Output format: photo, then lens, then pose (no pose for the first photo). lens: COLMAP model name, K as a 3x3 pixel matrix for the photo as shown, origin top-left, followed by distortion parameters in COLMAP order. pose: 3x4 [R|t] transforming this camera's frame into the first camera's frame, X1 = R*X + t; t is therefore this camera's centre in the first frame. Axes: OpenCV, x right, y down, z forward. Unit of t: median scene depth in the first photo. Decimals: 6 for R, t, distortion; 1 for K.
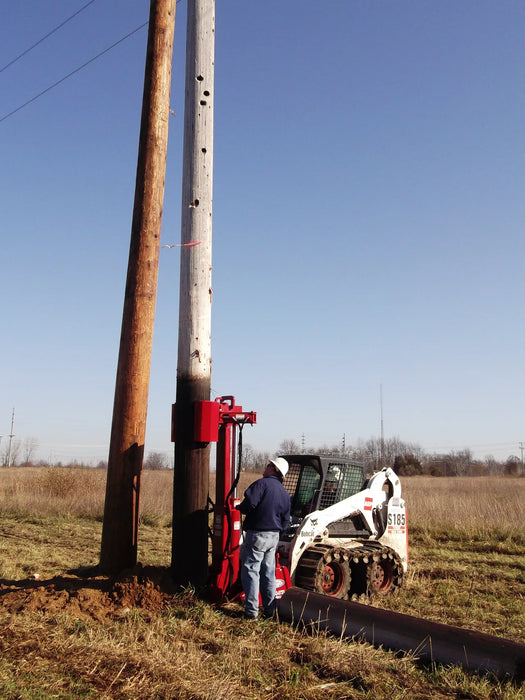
lens RADIAL K [[675.9, 0, 266.7], [0, 675.9, 351.8], [0, 0, 1]] dist [0.005756, 0.000000]
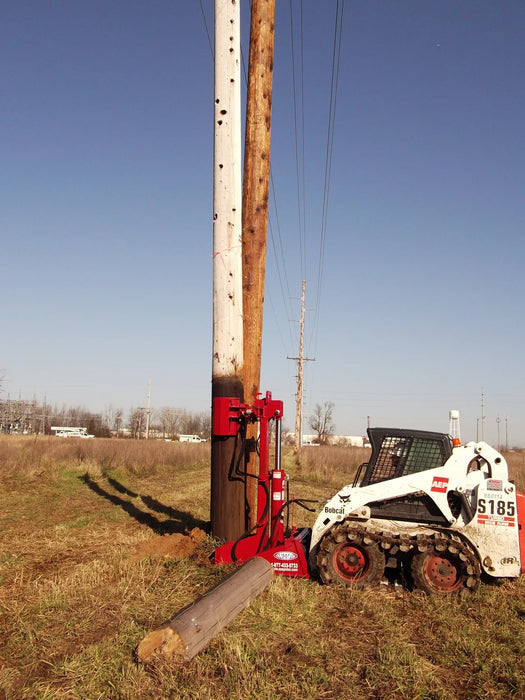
lens RADIAL K [[675.9, 0, 255.8], [0, 675.9, 349.7], [0, 0, 1]] dist [0.005756, 0.000000]
pose [[0.584831, -0.116828, -0.802698, 0.708382], [0.124269, 0.990796, -0.053664, 0.077089], [0.801579, -0.068366, 0.593967, 0.336503]]
